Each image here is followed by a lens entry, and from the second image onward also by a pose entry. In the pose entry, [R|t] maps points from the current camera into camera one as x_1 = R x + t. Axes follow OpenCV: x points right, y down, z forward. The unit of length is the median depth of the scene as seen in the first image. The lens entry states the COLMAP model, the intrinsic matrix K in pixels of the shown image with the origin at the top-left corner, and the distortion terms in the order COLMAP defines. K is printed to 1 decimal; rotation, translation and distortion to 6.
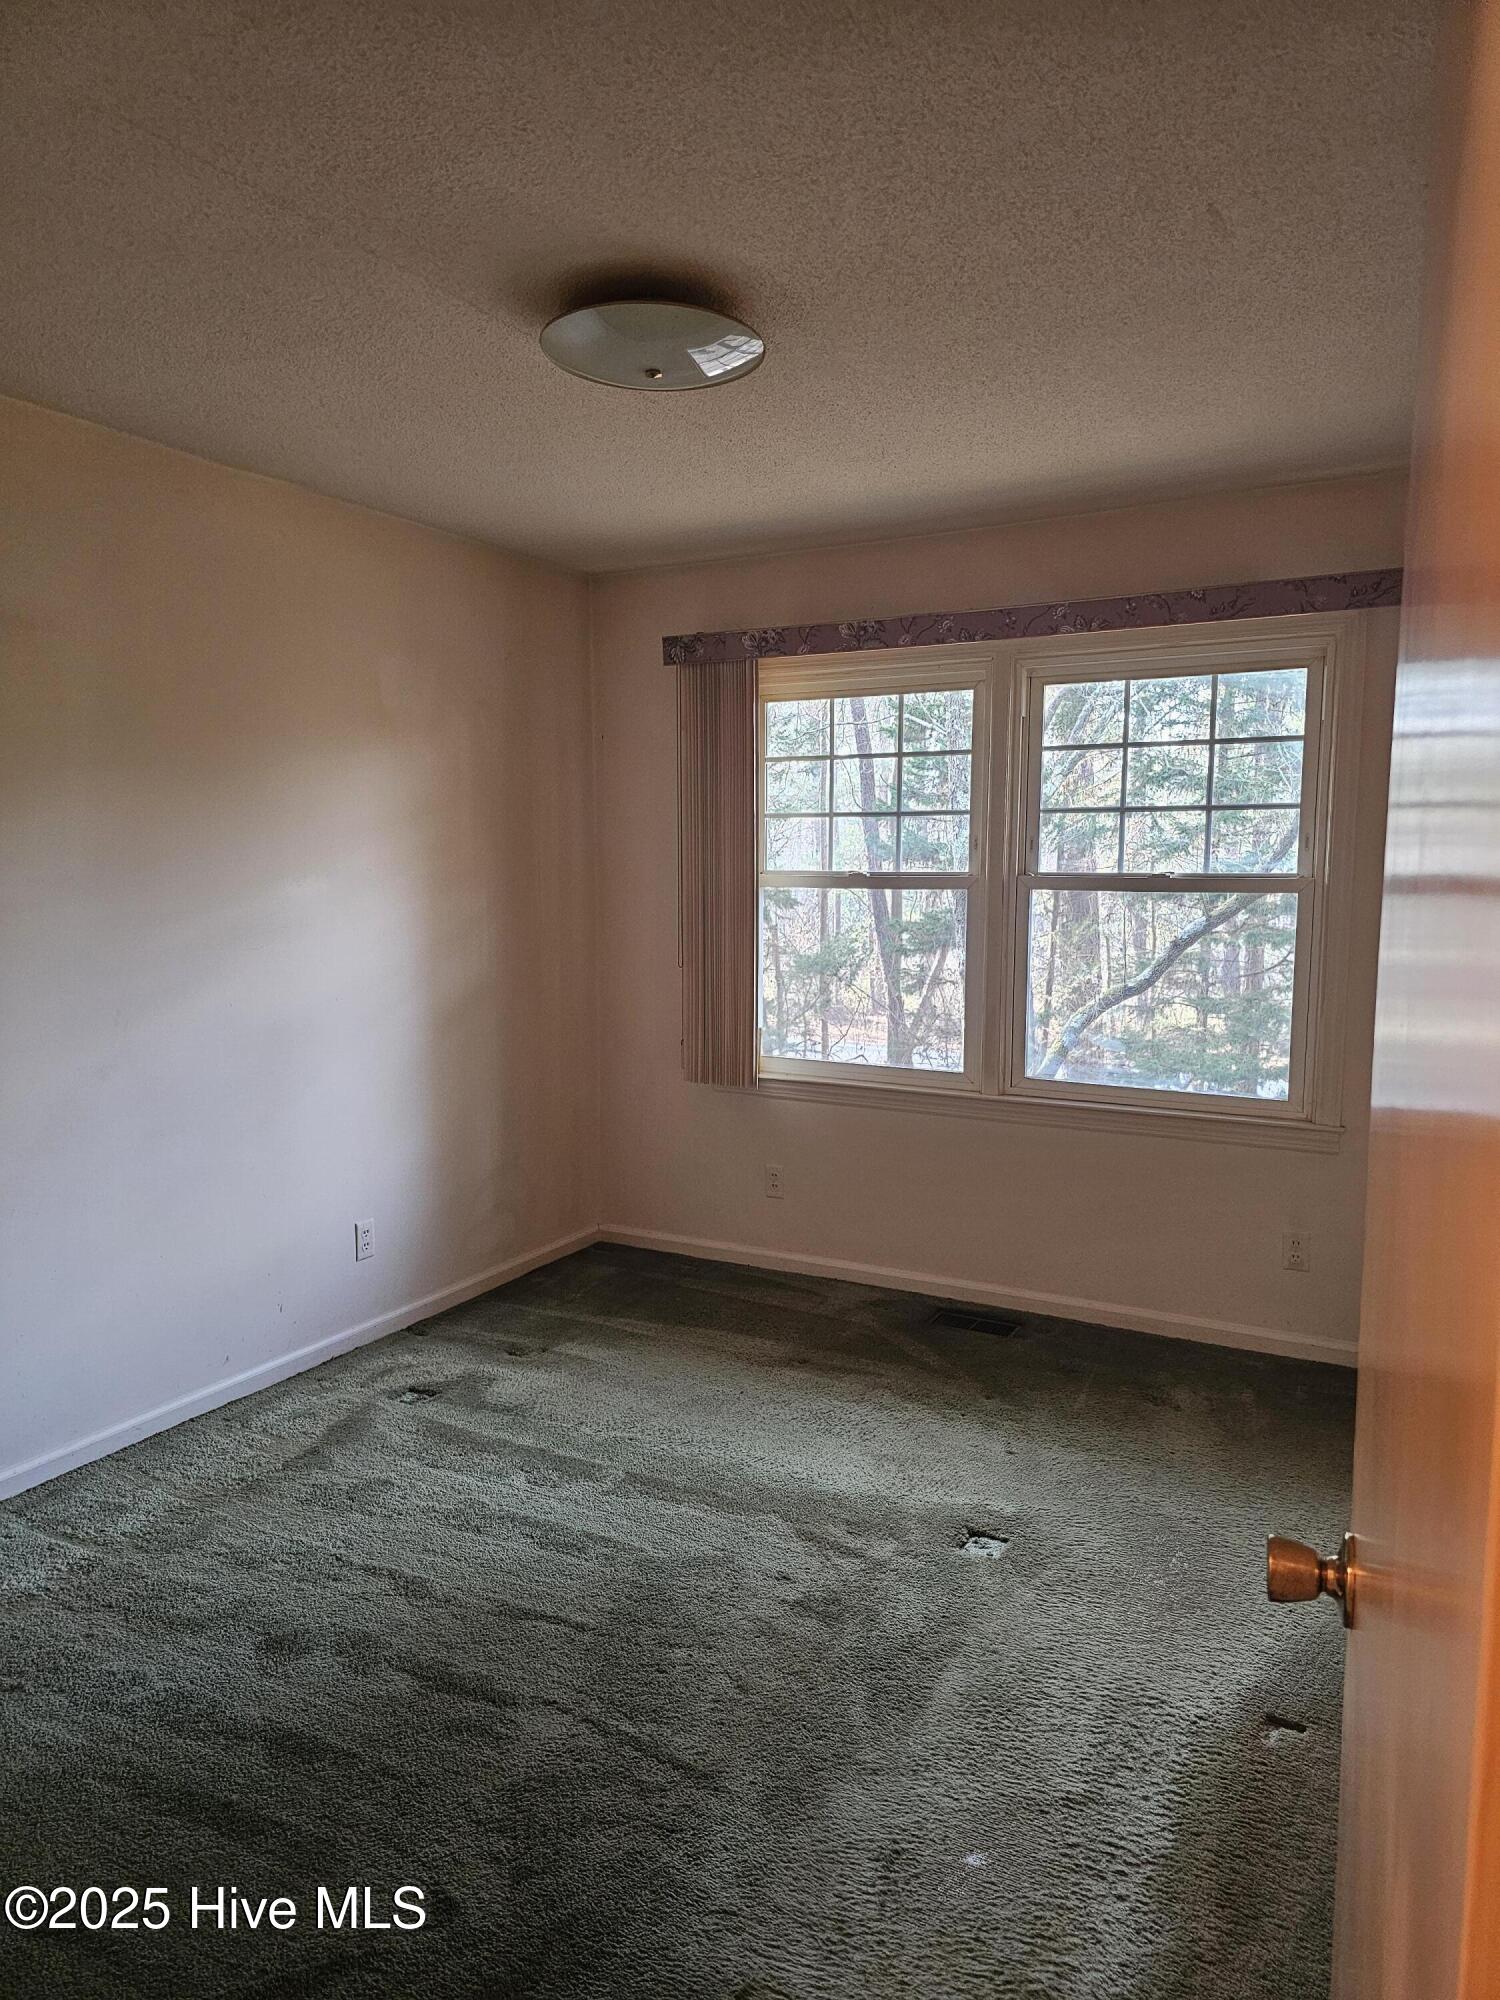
lens RADIAL K [[1346.3, 0, 746.9], [0, 1346.3, 1005.3], [0, 0, 1]] dist [0.053729, -0.039889]
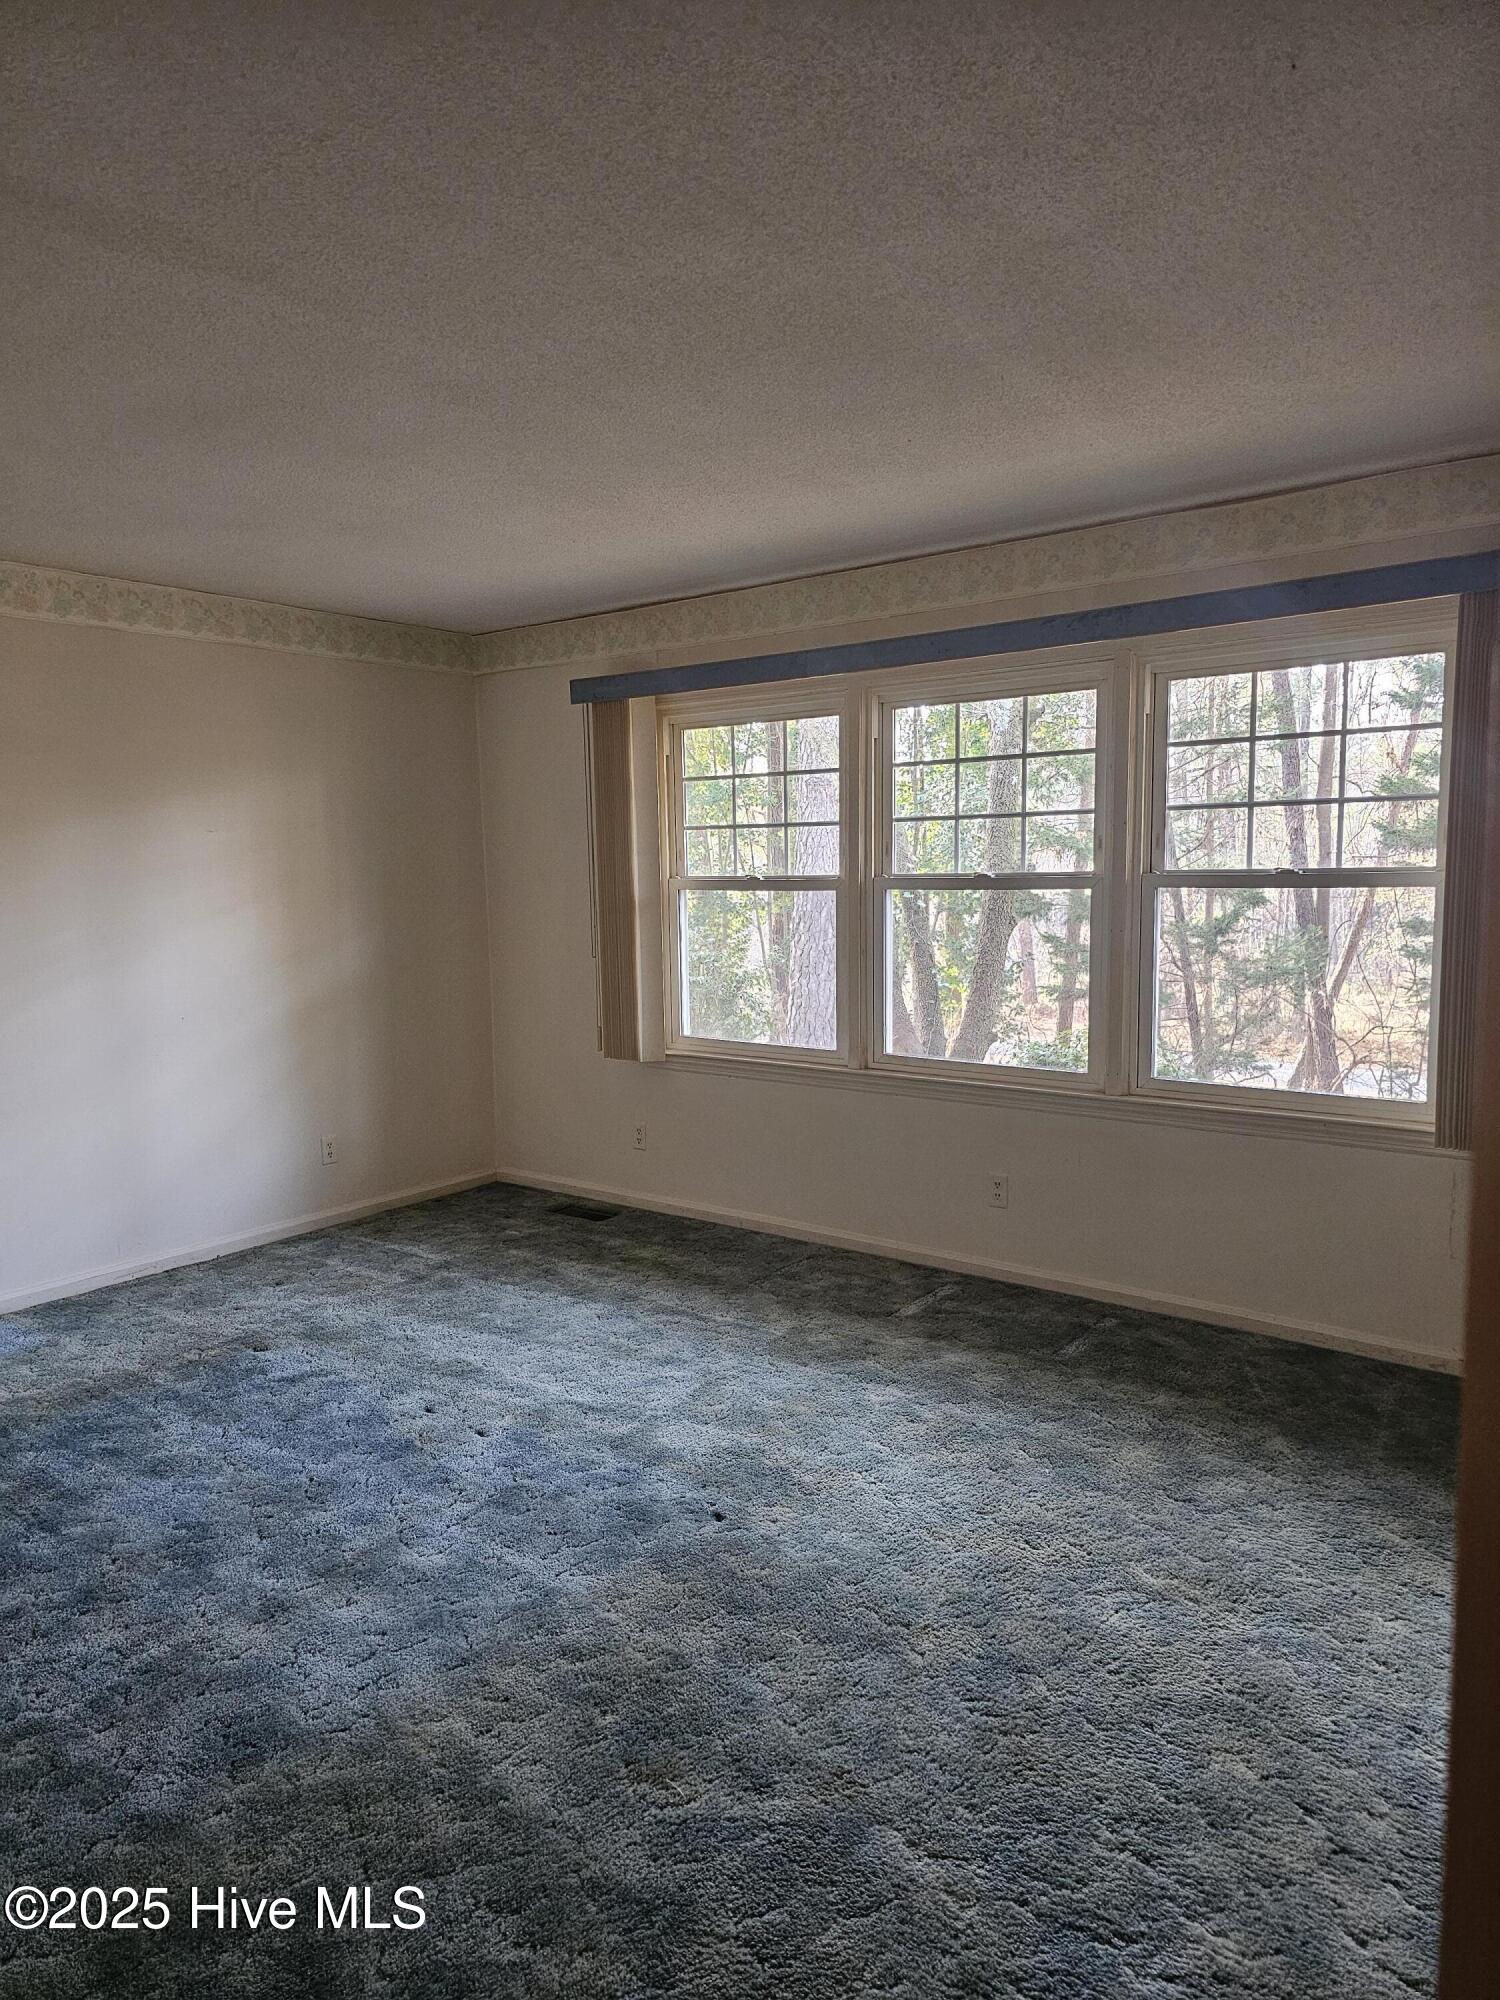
lens RADIAL K [[1346.3, 0, 729.1], [0, 1346.3, 1049.2], [0, 0, 1]] dist [0.053729, -0.039889]
pose [[0.984243, 0.007608, -0.176657, 0.278269], [-0.002538, 0.999579, 0.028906, 0.016551], [0.176802, -0.028002, 0.983848, -0.149745]]
